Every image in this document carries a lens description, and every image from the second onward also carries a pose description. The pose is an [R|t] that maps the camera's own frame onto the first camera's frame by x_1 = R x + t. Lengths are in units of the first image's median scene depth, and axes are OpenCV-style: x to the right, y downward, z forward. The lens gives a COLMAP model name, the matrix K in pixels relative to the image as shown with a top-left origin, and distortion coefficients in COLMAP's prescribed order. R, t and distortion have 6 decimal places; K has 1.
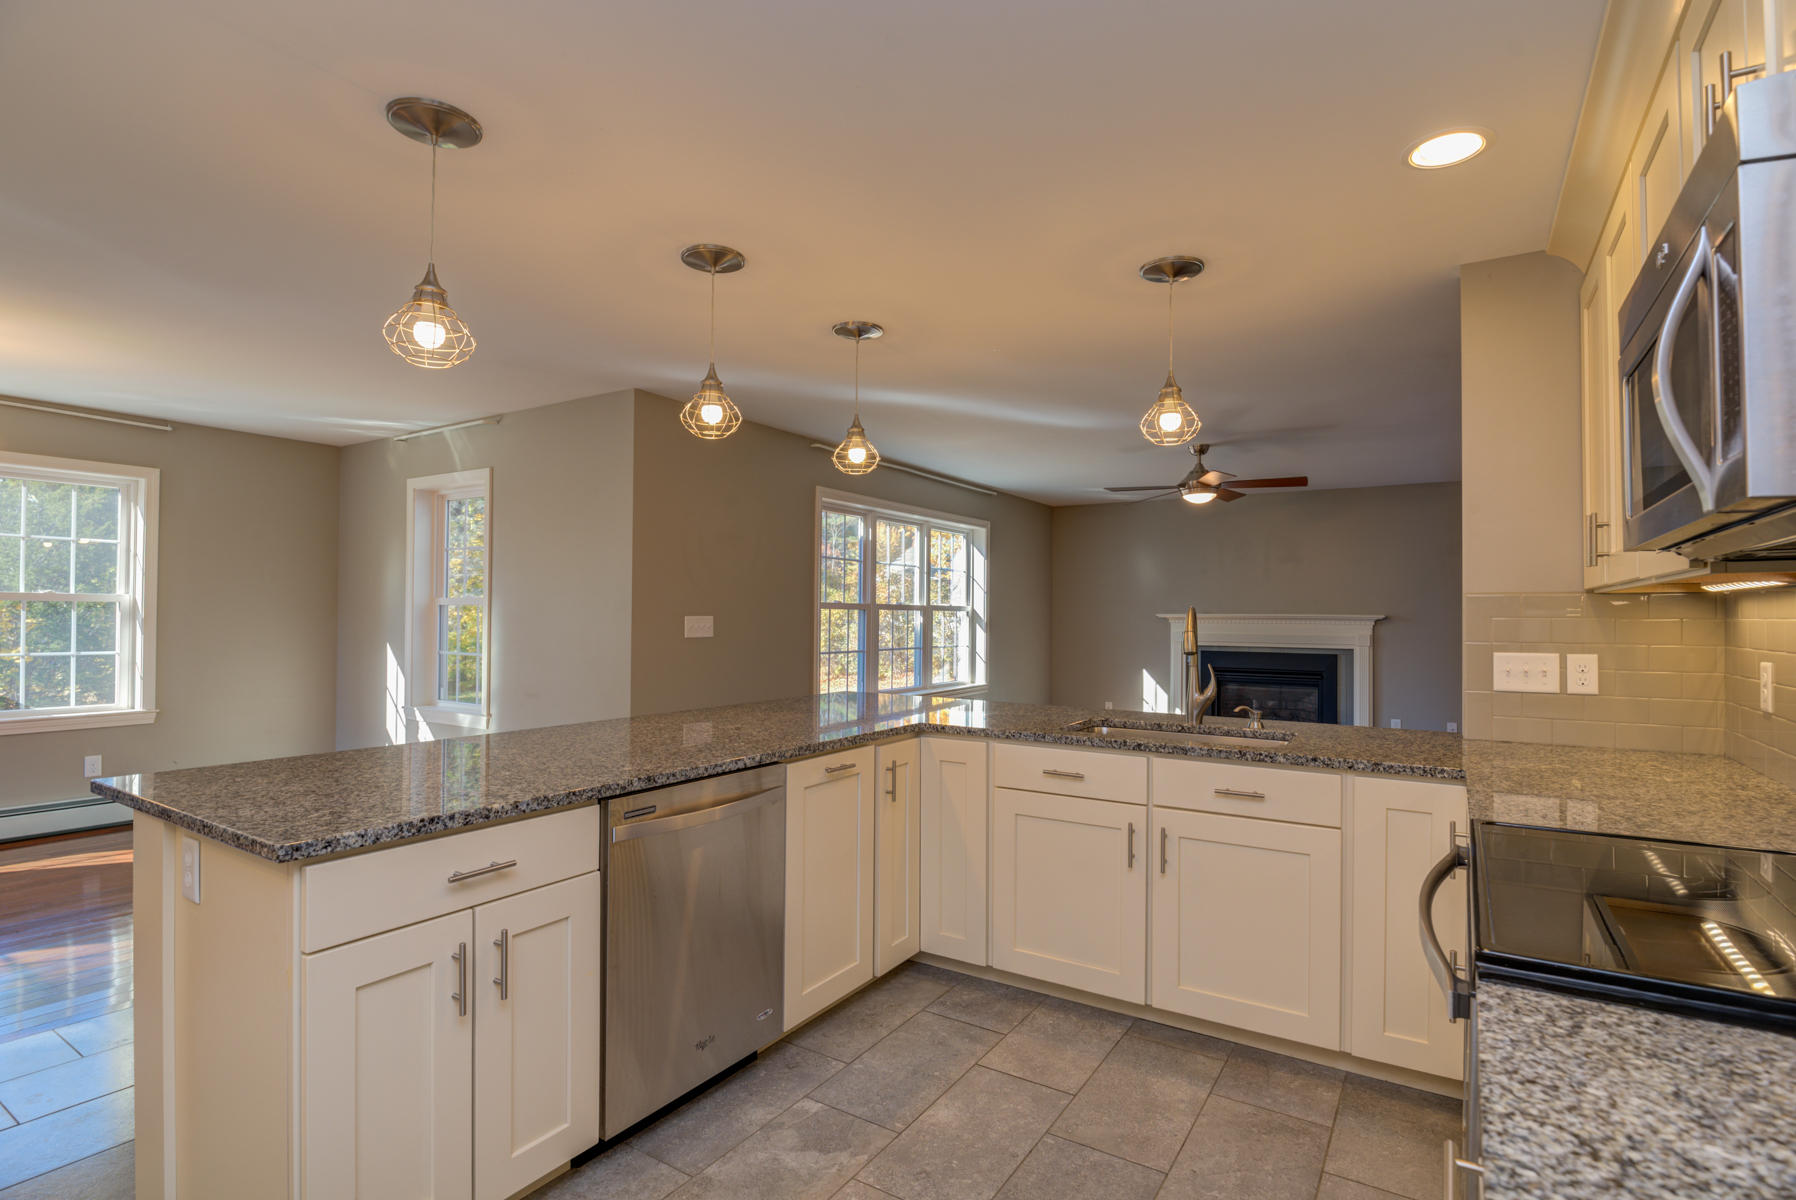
lens RADIAL K [[872.1, 0, 904.0], [0, 872.1, 608.6], [0, 0, 1]] dist [-0.015005, -0.002527]
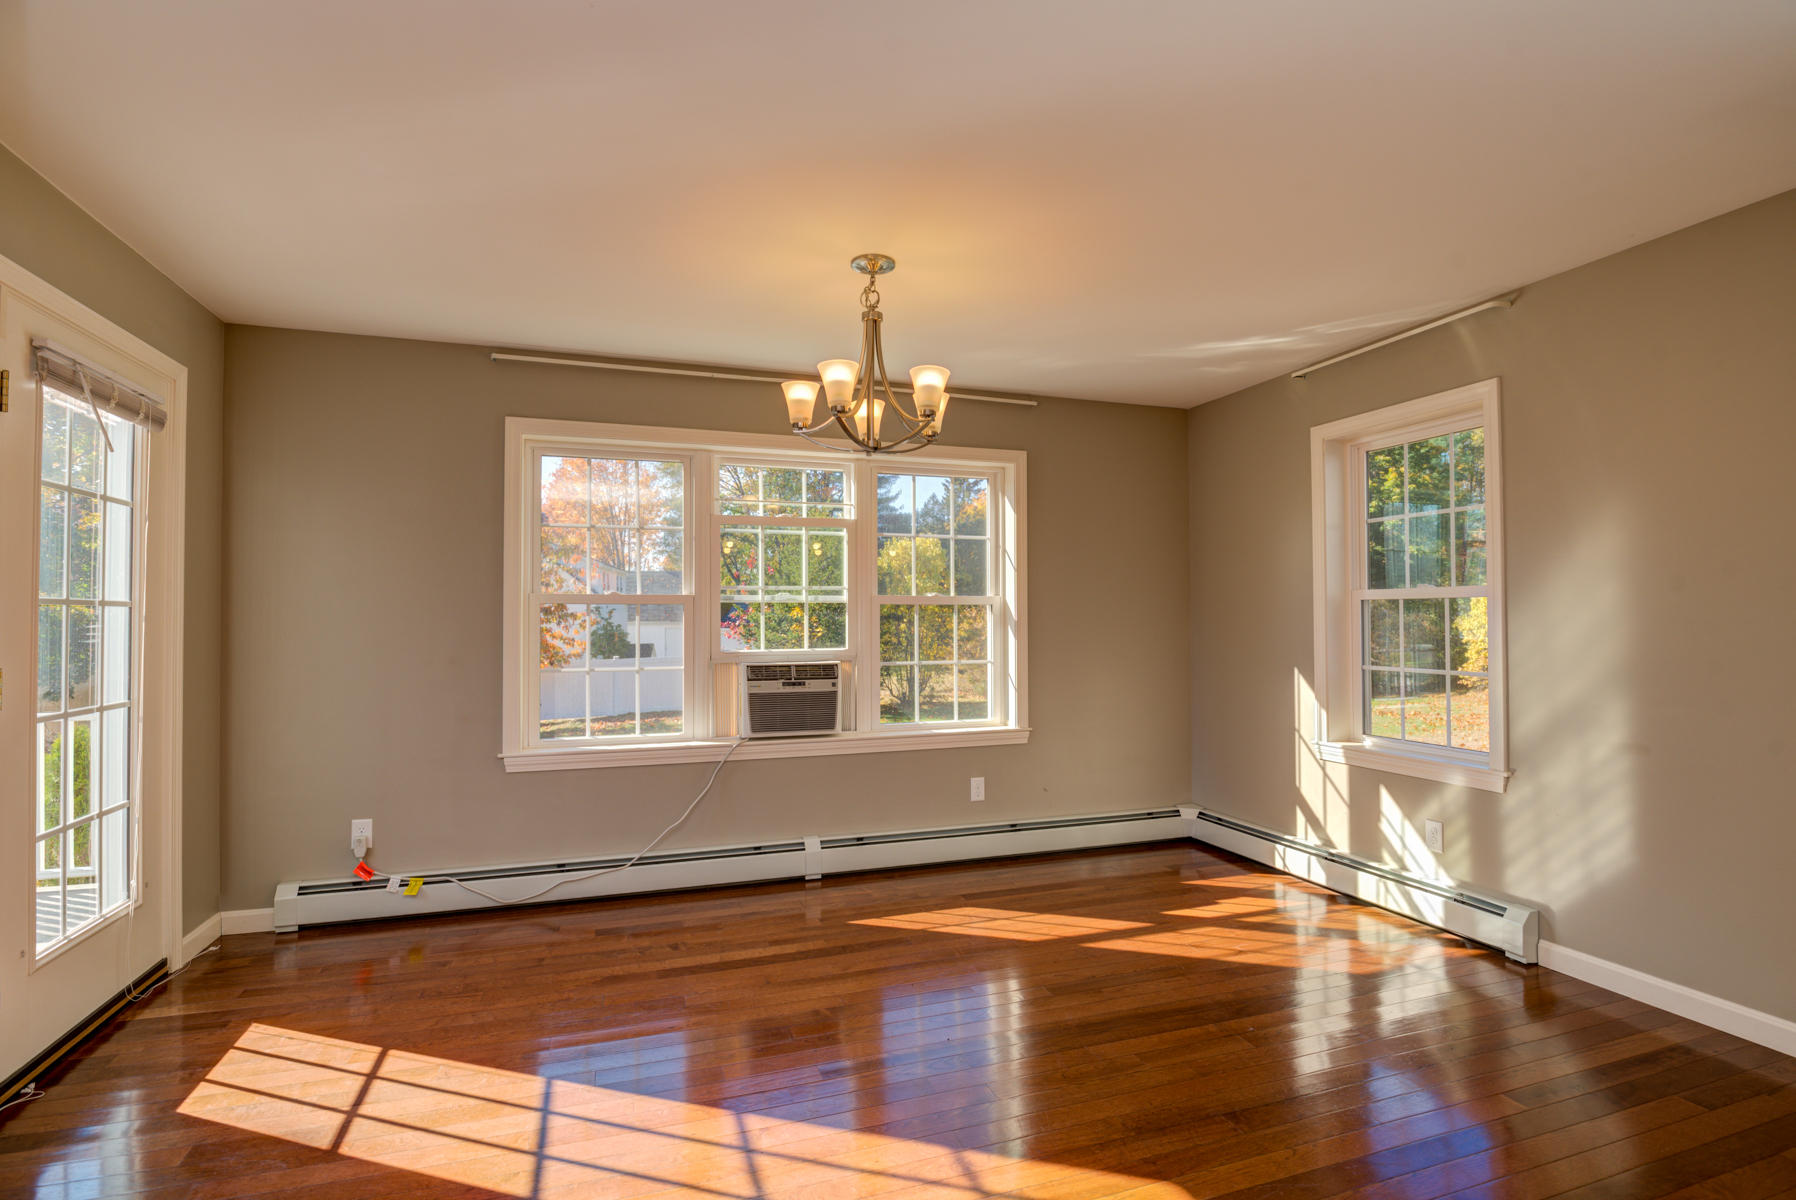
lens RADIAL K [[872.1, 0, 898.2], [0, 872.1, 607.1], [0, 0, 1]] dist [-0.015005, -0.002527]
pose [[0.779669, -0.023837, -0.625738, -0.422435], [0.012841, 0.999674, -0.022082, 0.013608], [0.626060, 0.009181, 0.779721, 0.235032]]
